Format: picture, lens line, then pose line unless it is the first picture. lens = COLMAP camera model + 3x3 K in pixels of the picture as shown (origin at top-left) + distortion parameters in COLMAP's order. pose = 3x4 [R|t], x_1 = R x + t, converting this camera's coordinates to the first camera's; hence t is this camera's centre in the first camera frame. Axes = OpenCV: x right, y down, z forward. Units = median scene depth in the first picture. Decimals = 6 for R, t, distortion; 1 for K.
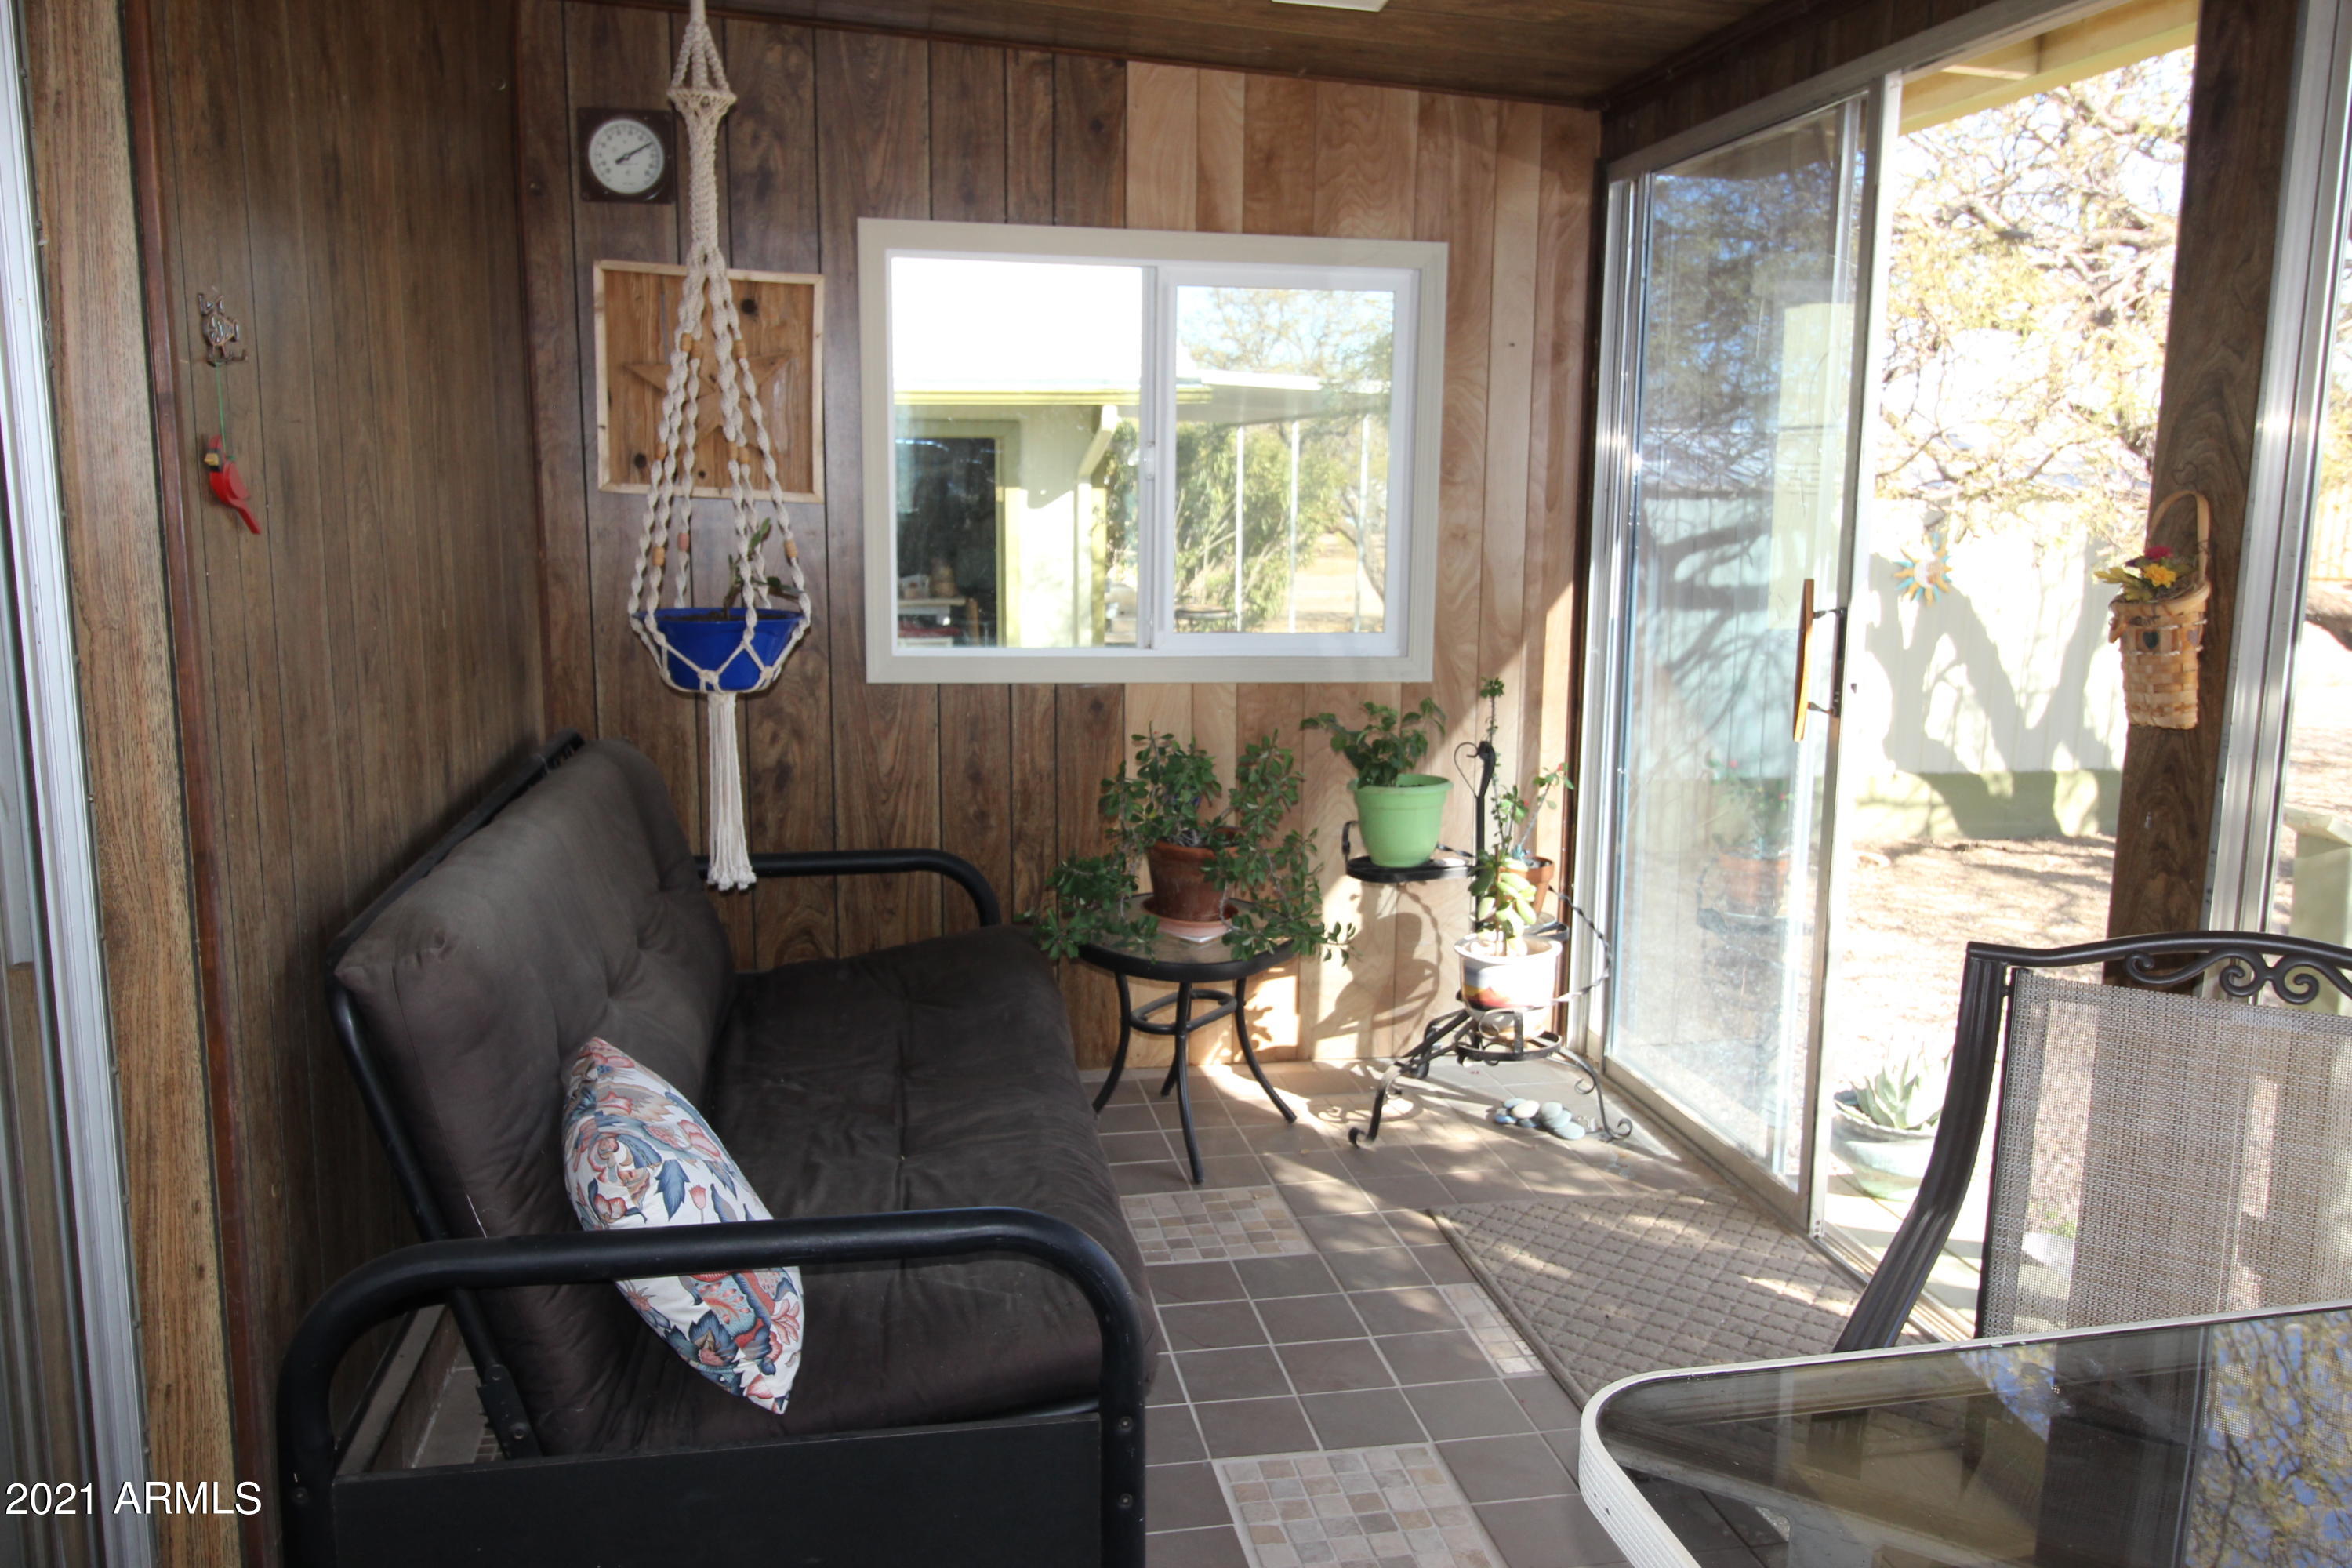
lens RADIAL K [[1833.2, 0, 1180.8], [0, 1833.2, 789.7], [0, 0, 1]] dist [0.007968, -0.019942]
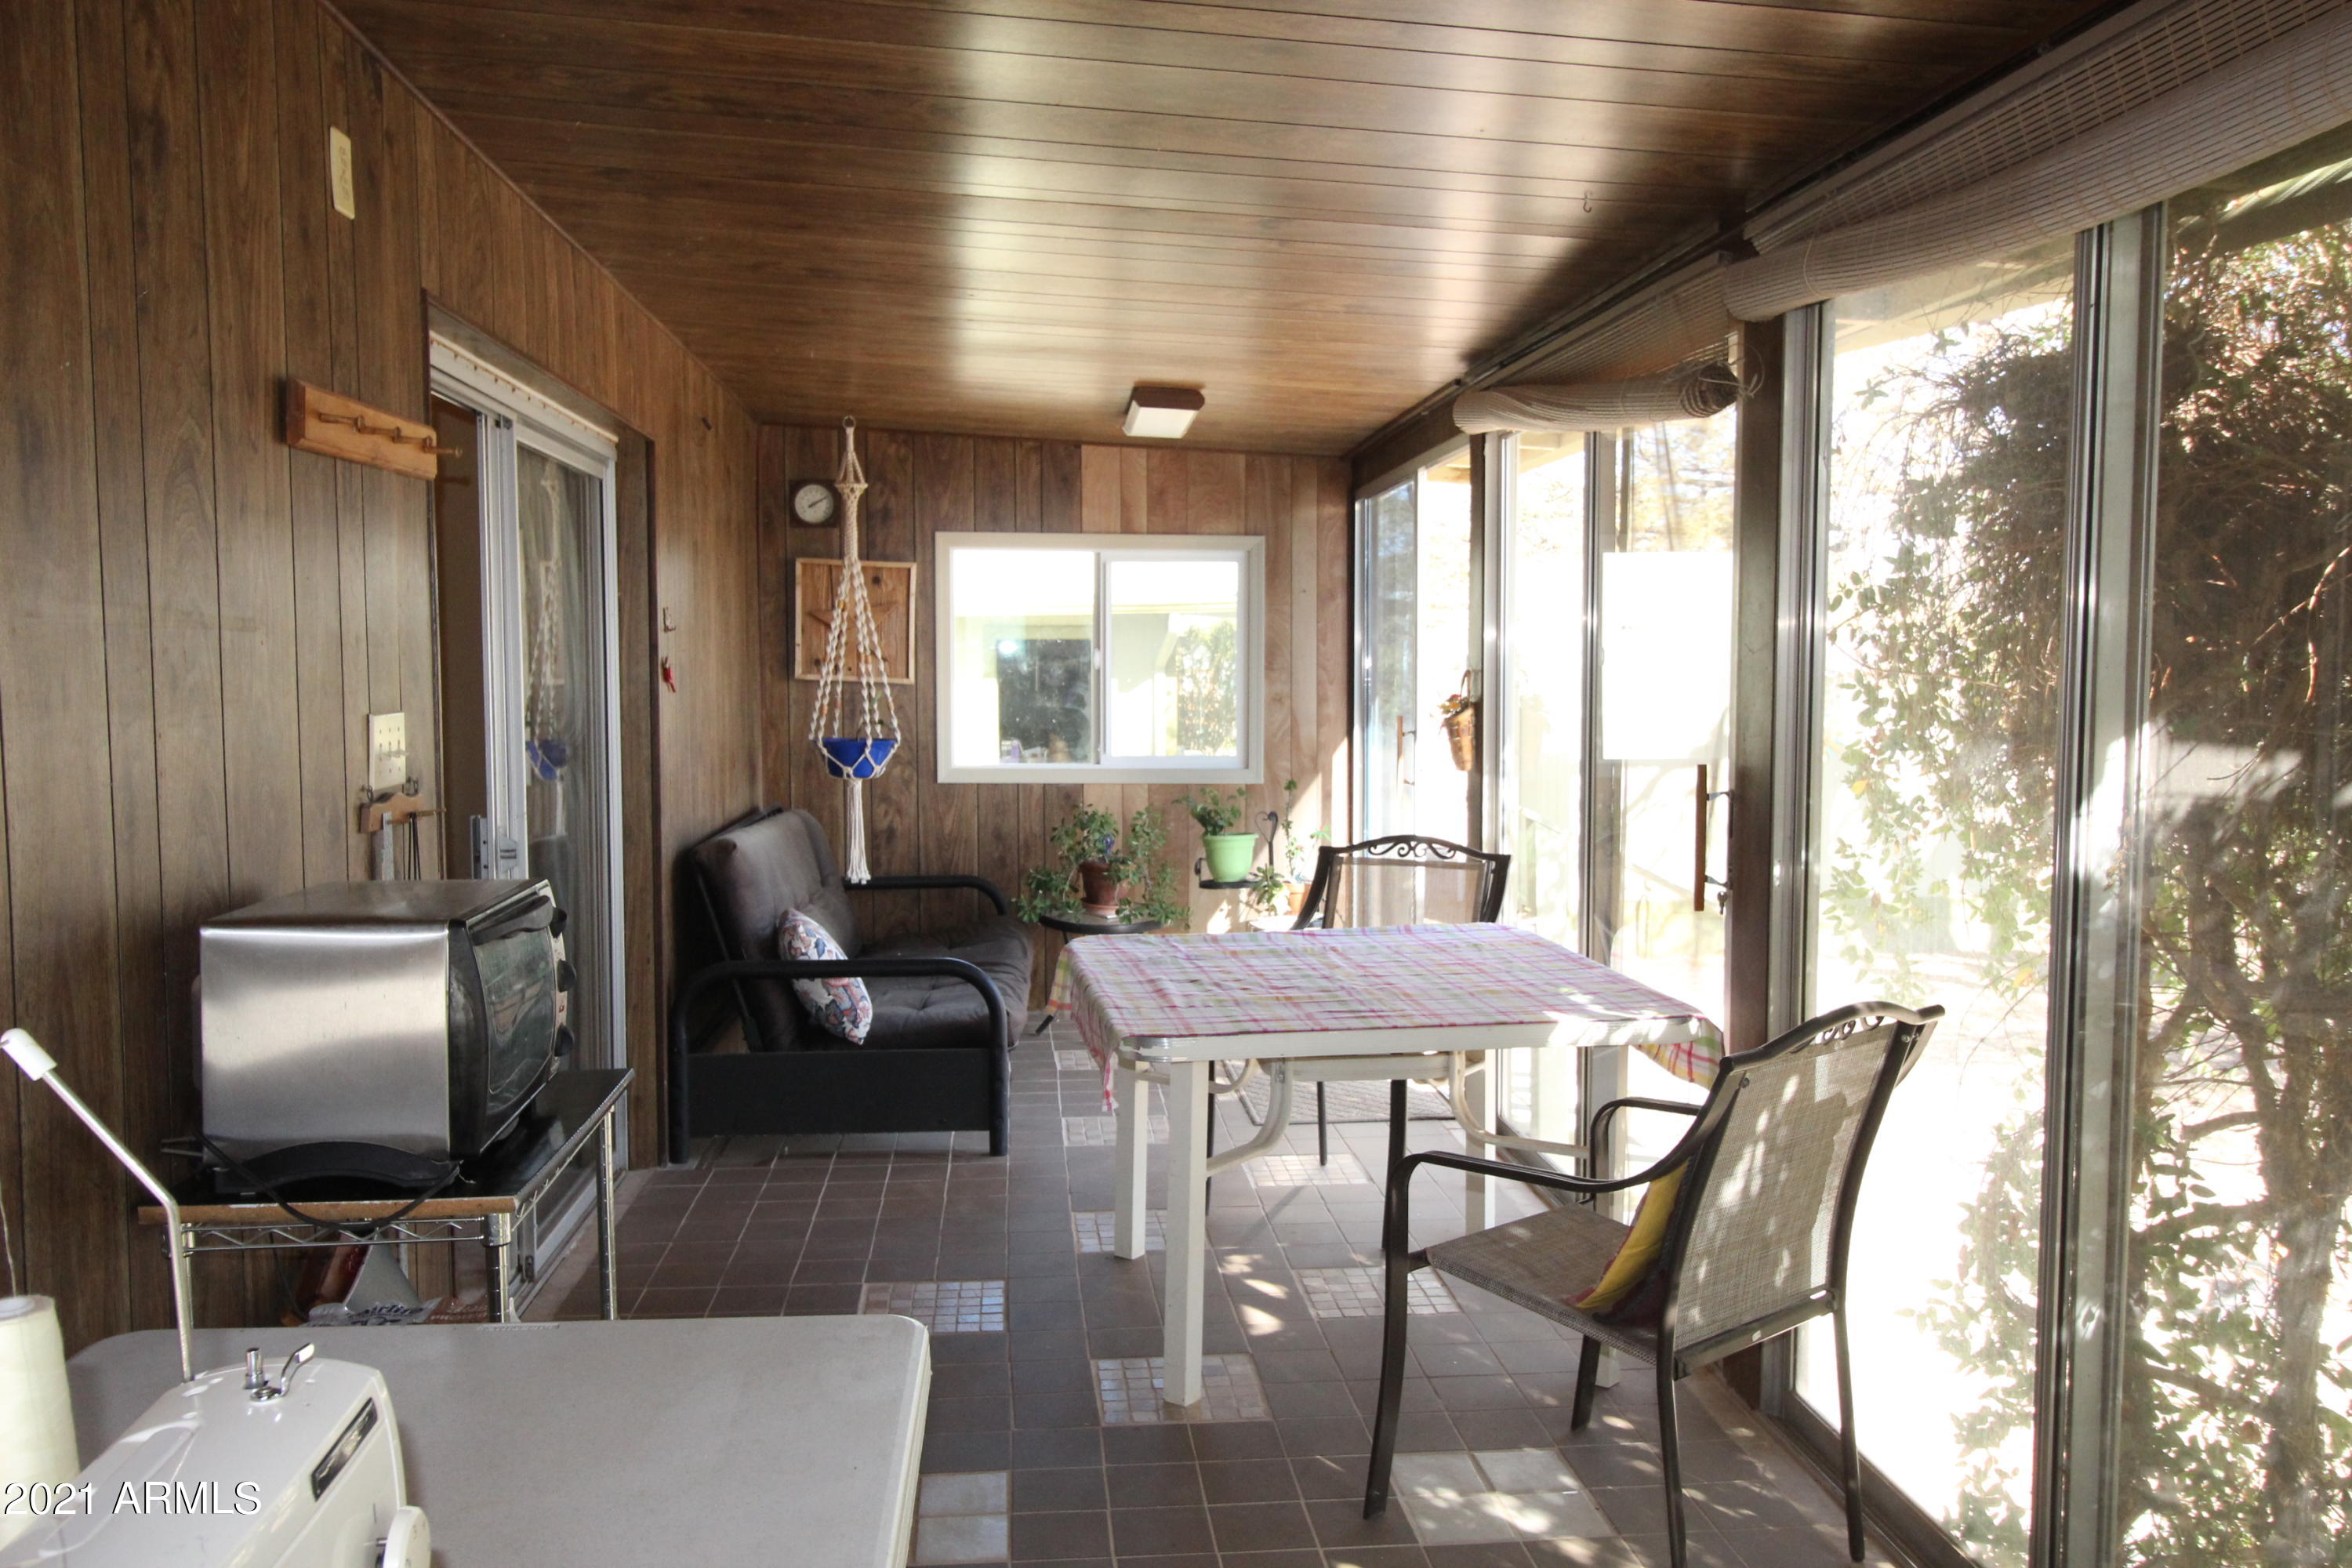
lens RADIAL K [[1833.2, 0, 1176.0], [0, 1833.2, 780.9], [0, 0, 1]] dist [0.007968, -0.019942]
pose [[0.995594, -0.005887, -0.093586, 0.240787], [-0.004169, 0.994262, -0.106895, 0.137368], [0.093678, 0.106814, 0.989856, -0.794574]]
